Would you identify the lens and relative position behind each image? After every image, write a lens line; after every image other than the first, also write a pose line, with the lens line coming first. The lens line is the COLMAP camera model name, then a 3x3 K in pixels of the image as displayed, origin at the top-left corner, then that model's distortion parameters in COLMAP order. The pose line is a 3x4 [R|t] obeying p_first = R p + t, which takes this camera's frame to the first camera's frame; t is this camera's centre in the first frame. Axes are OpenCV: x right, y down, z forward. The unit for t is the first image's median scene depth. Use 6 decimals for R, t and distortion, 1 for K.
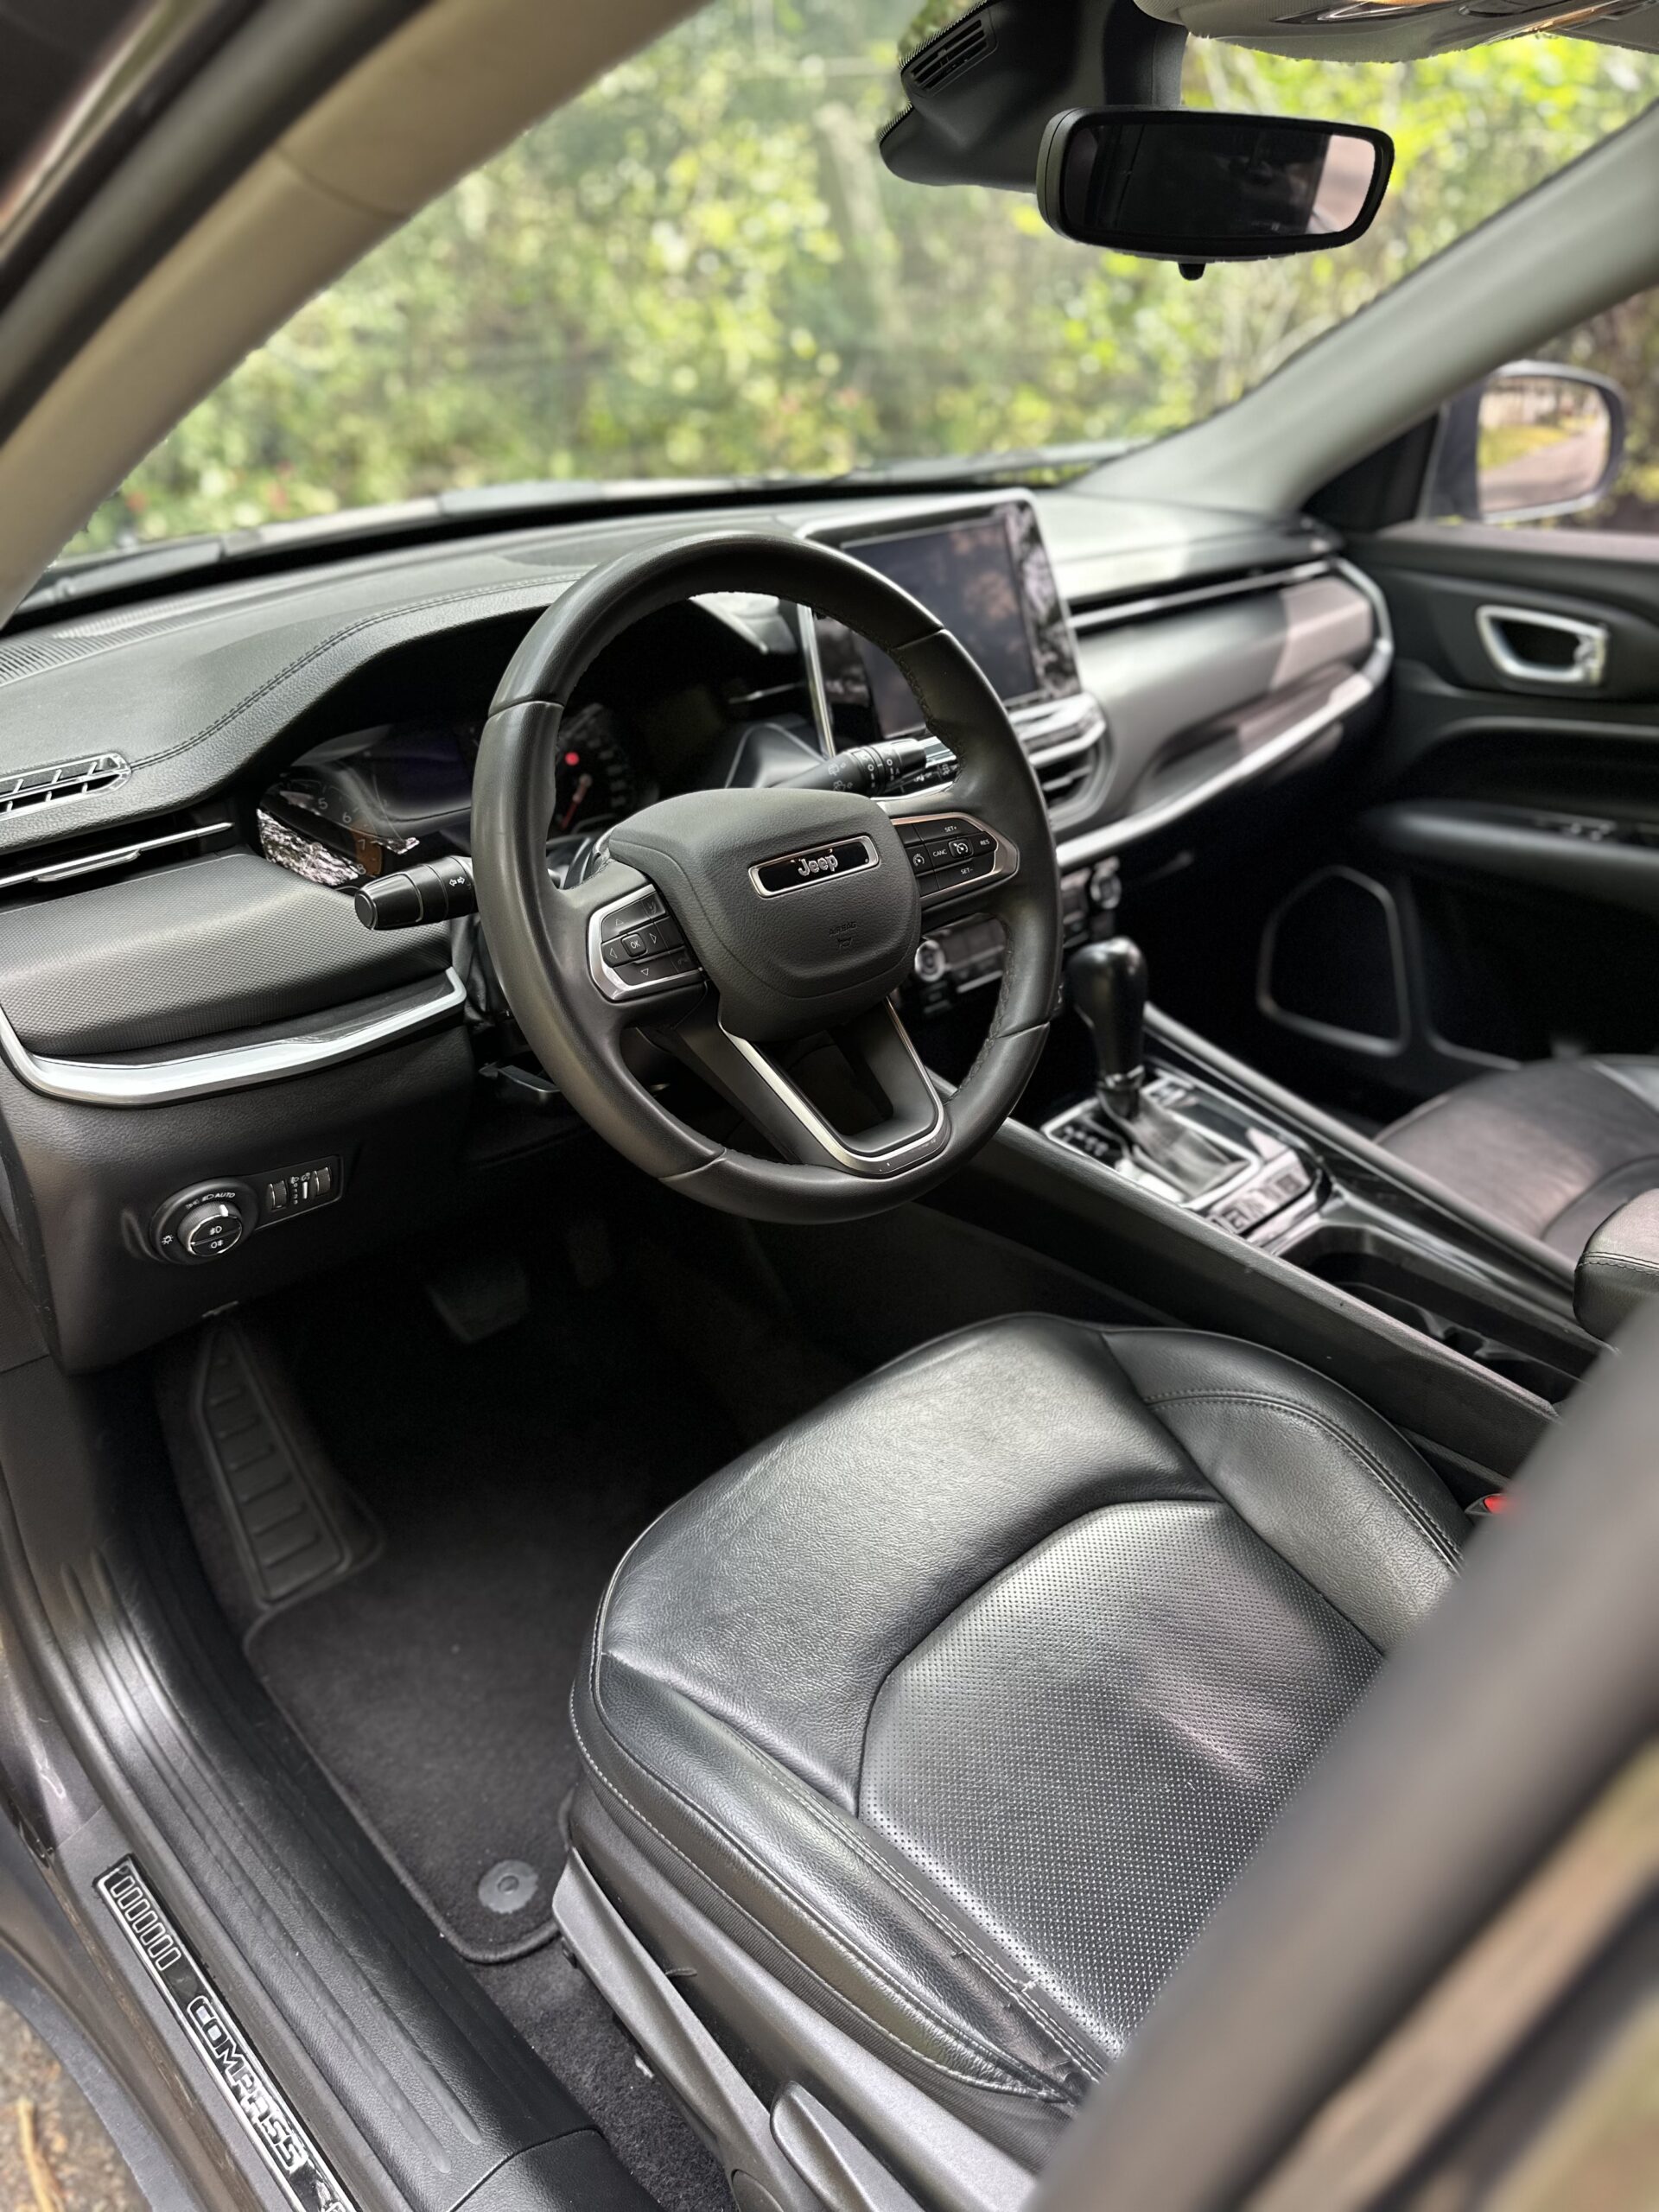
lens RADIAL K [[1639.6, 0, 849.9], [0, 1639.6, 1154.0], [0, 0, 1]] dist [0.037738, -0.044826]
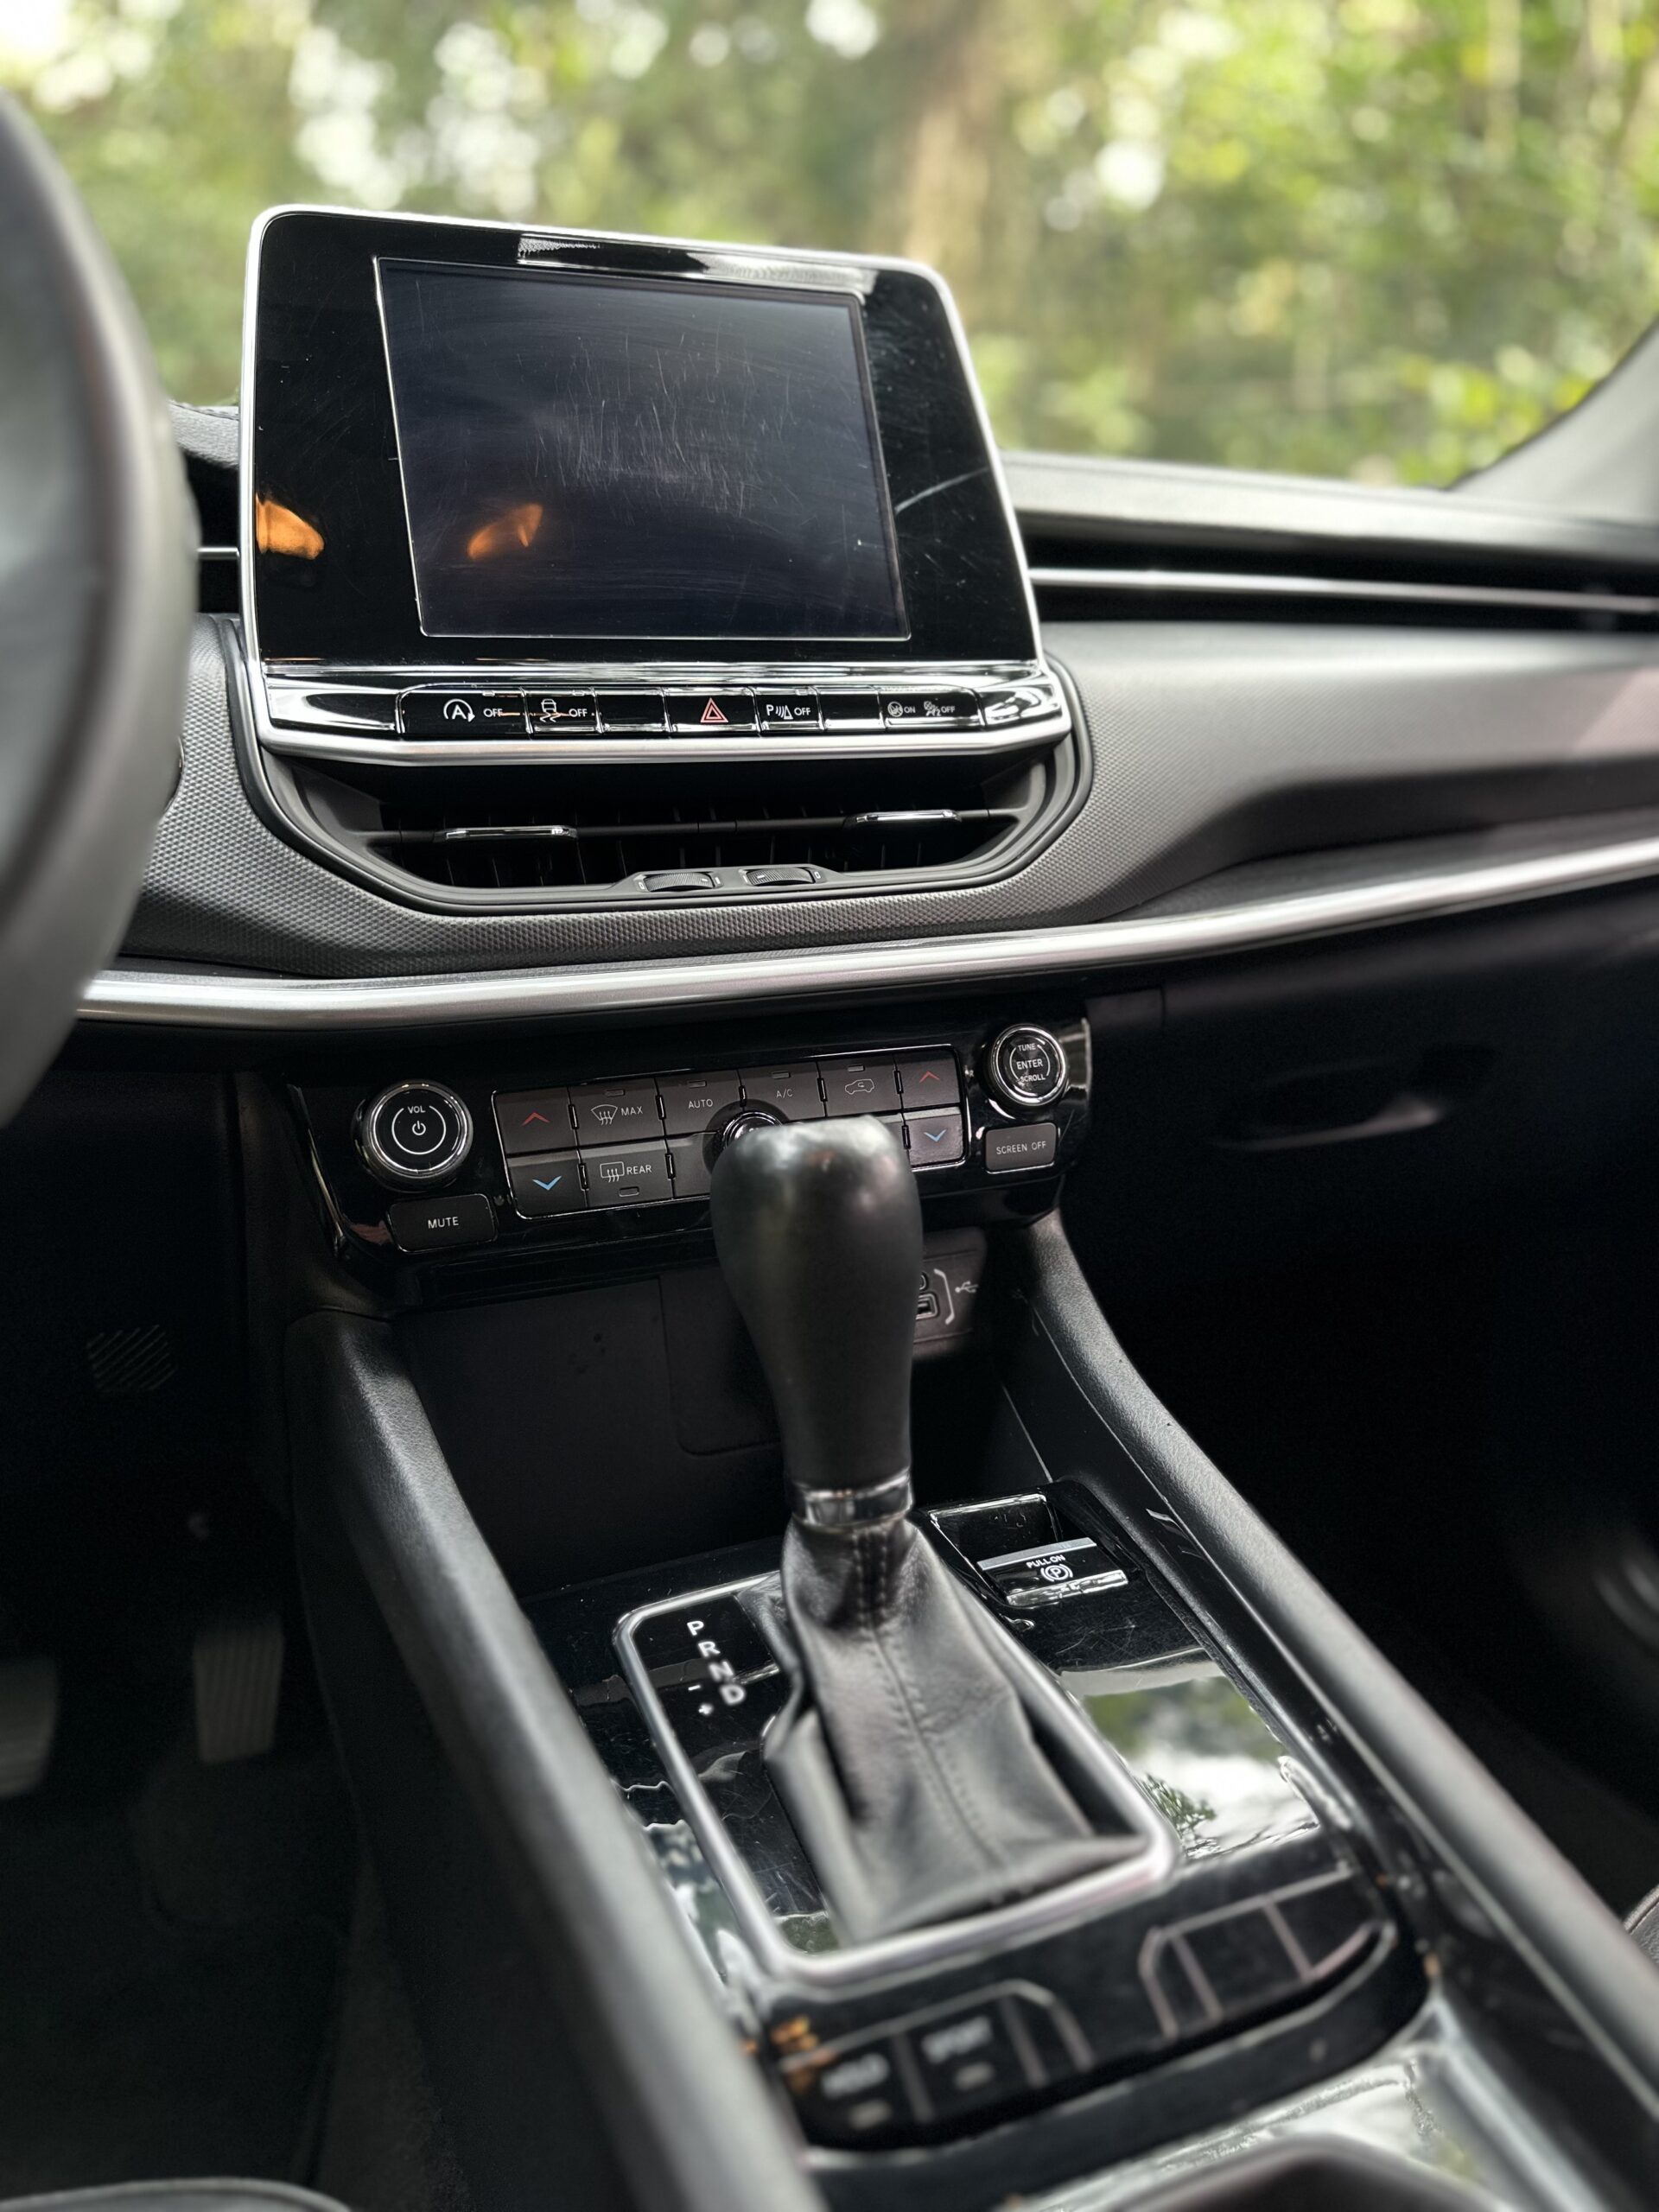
lens RADIAL K [[1639.6, 0, 865.8], [0, 1639.6, 1082.4], [0, 0, 1]] dist [0.037738, -0.044826]
pose [[0.928346, 0.073542, -0.364370, 0.374303], [-0.172664, 0.953381, -0.247491, -0.058413], [0.329182, 0.292670, 0.897766, 0.826266]]
